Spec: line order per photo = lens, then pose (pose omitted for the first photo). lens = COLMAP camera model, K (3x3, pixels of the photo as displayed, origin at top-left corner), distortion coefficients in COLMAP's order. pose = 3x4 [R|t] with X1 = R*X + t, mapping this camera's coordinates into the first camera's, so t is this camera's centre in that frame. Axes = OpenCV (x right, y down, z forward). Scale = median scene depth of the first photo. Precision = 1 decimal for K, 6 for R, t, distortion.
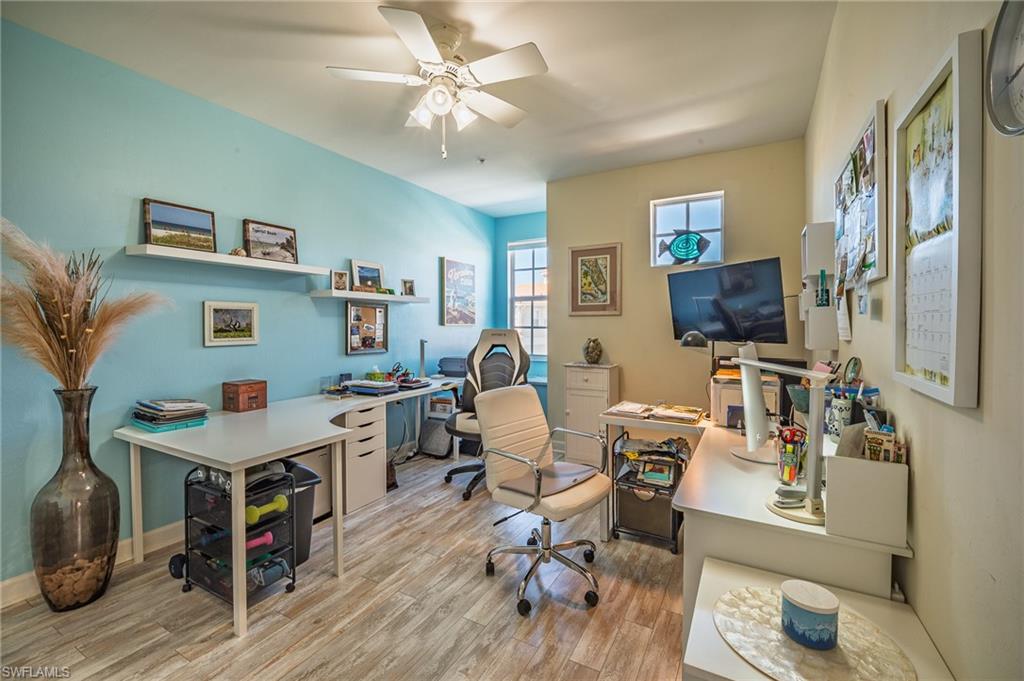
lens RADIAL K [[424.2, 0, 507.9], [0, 424.2, 331.3], [0, 0, 1]] dist [0.004457, -0.007921]
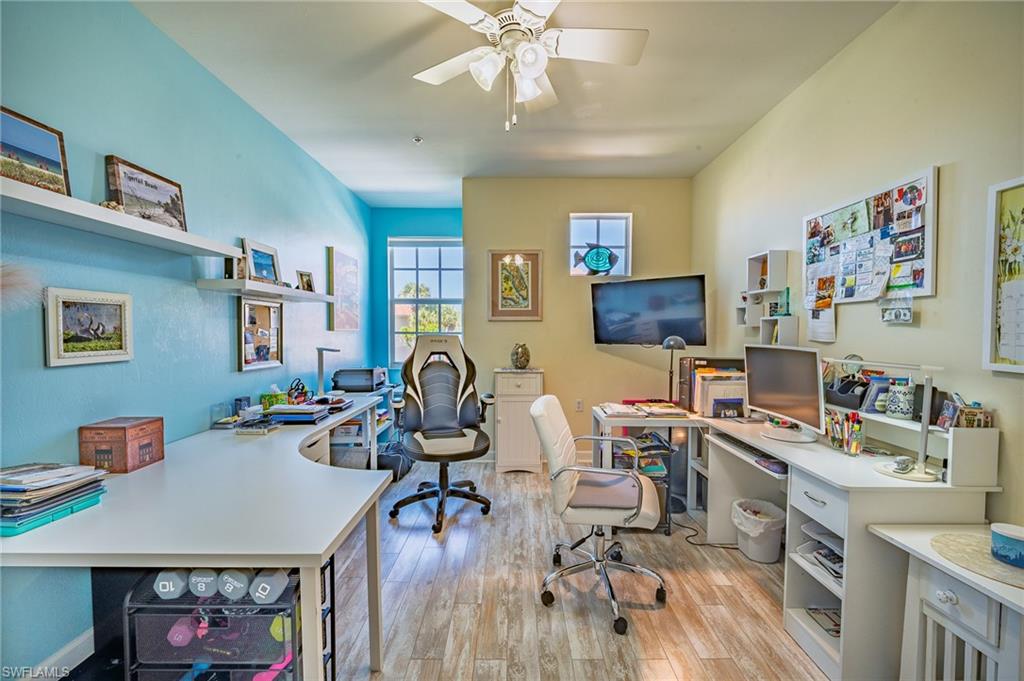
lens RADIAL K [[424.2, 0, 507.2], [0, 424.2, 343.2], [0, 0, 1]] dist [0.004457, -0.007921]
pose [[0.874279, -0.012874, 0.485254, -0.329515], [0.005379, 0.999844, 0.016836, -0.001954], [-0.485395, -0.012109, 0.874211, 0.151306]]
